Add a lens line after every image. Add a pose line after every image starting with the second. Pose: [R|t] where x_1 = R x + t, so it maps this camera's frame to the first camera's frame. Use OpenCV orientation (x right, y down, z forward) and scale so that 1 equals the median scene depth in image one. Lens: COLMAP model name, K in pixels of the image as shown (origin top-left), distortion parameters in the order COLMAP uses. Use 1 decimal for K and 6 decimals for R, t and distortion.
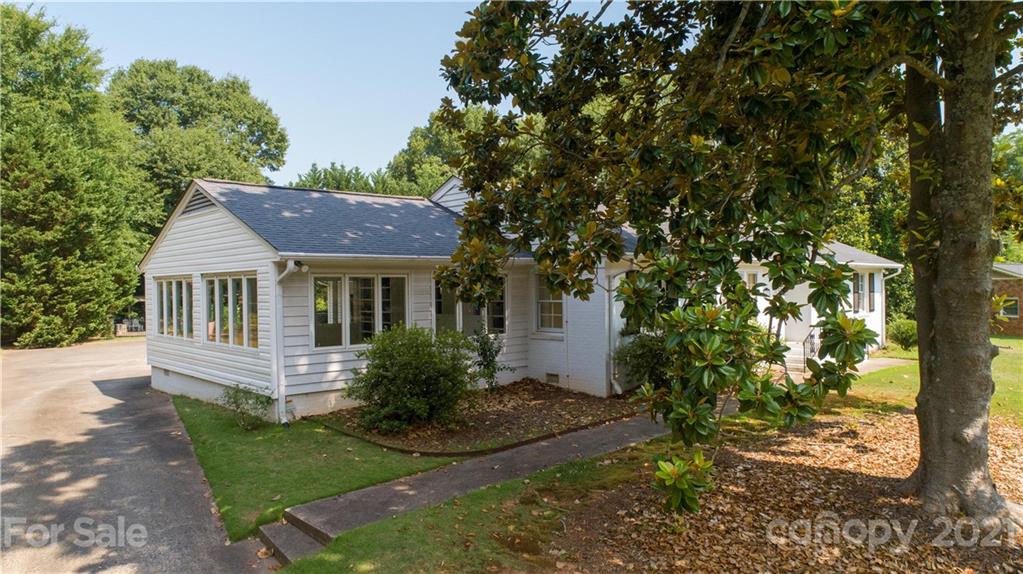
lens RADIAL K [[680.2, 0, 511.5], [0, 680.2, 287.0], [0, 0, 1]] dist [-0.020390, 0.008927]
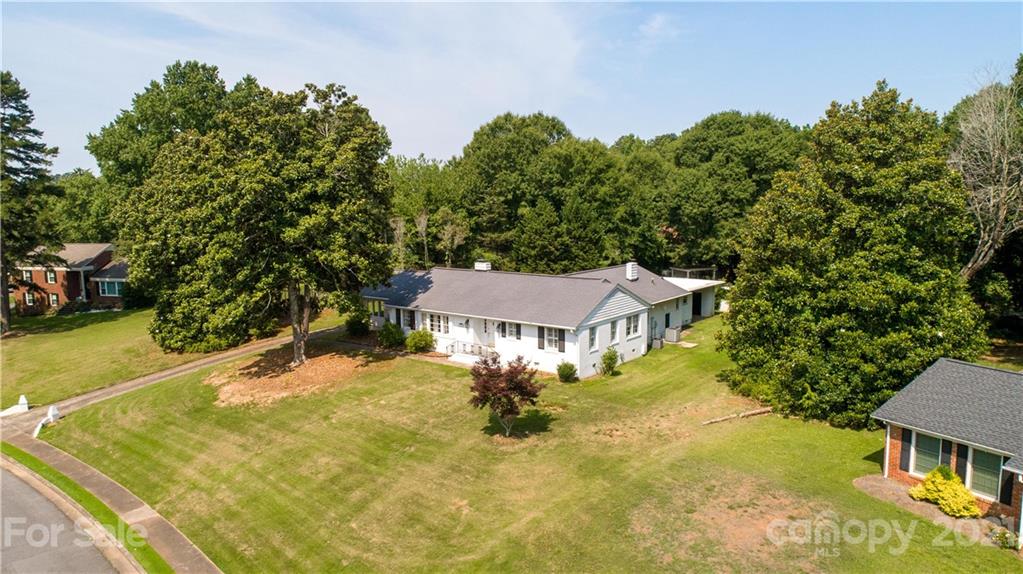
lens RADIAL K [[680.2, 0, 511.5], [0, 680.2, 287.0], [0, 0, 1]] dist [-0.020390, 0.008927]
pose [[0.160923, 0.132719, -0.978003, 1.785769], [0.015504, 0.990455, 0.136960, -0.295202], [0.986845, -0.037203, 0.157330, 0.527082]]
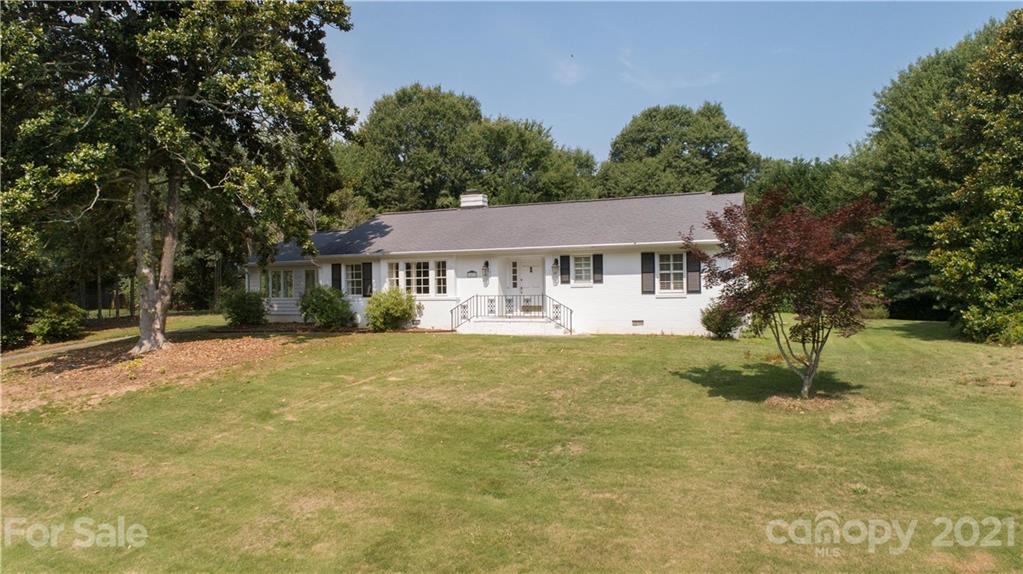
lens RADIAL K [[680.2, 0, 511.5], [0, 680.2, 287.0], [0, 0, 1]] dist [-0.020390, 0.008927]
pose [[0.418921, 0.004047, -0.908014, 1.063153], [0.010750, 0.999898, 0.009416, 0.014184], [0.907959, -0.013706, 0.418835, 0.334097]]
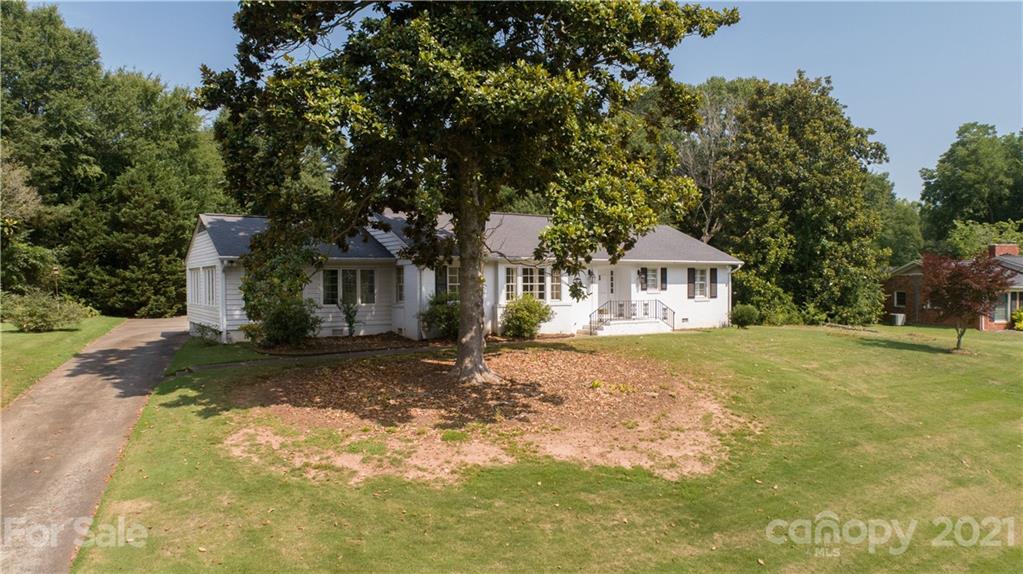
lens RADIAL K [[680.2, 0, 511.5], [0, 680.2, 287.0], [0, 0, 1]] dist [-0.020390, 0.008927]
pose [[0.985261, 0.008792, -0.170831, 0.314390], [-0.007397, 0.999934, 0.008800, 0.005635], [0.170897, -0.007407, 0.985261, -0.301666]]
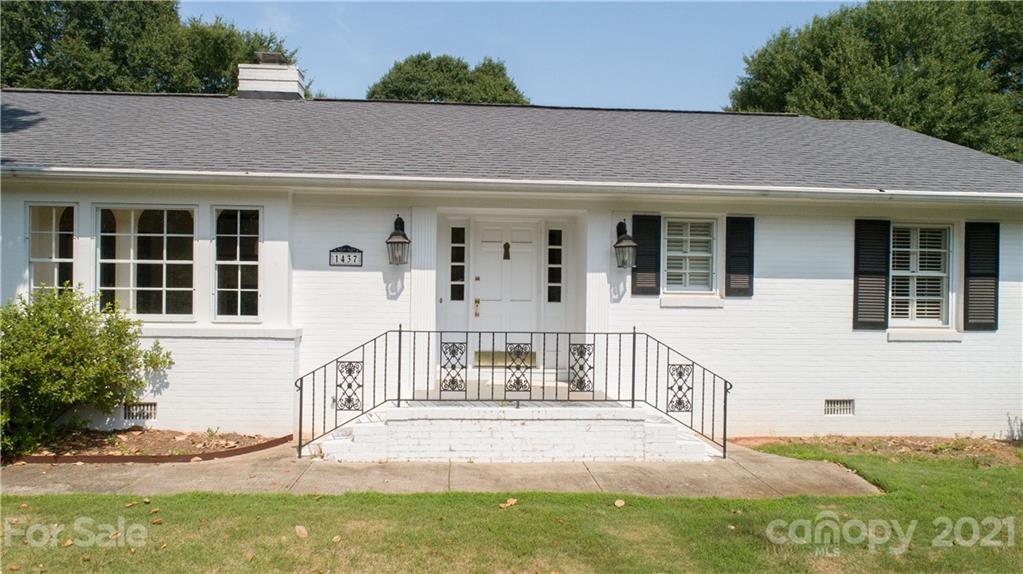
lens RADIAL K [[680.2, 0, 511.5], [0, 680.2, 287.0], [0, 0, 1]] dist [-0.020390, 0.008927]
pose [[0.786736, 0.030305, -0.616545, 0.470701], [-0.024588, 0.999540, 0.017755, 0.011111], [0.616800, 0.001191, 0.787119, 0.476702]]
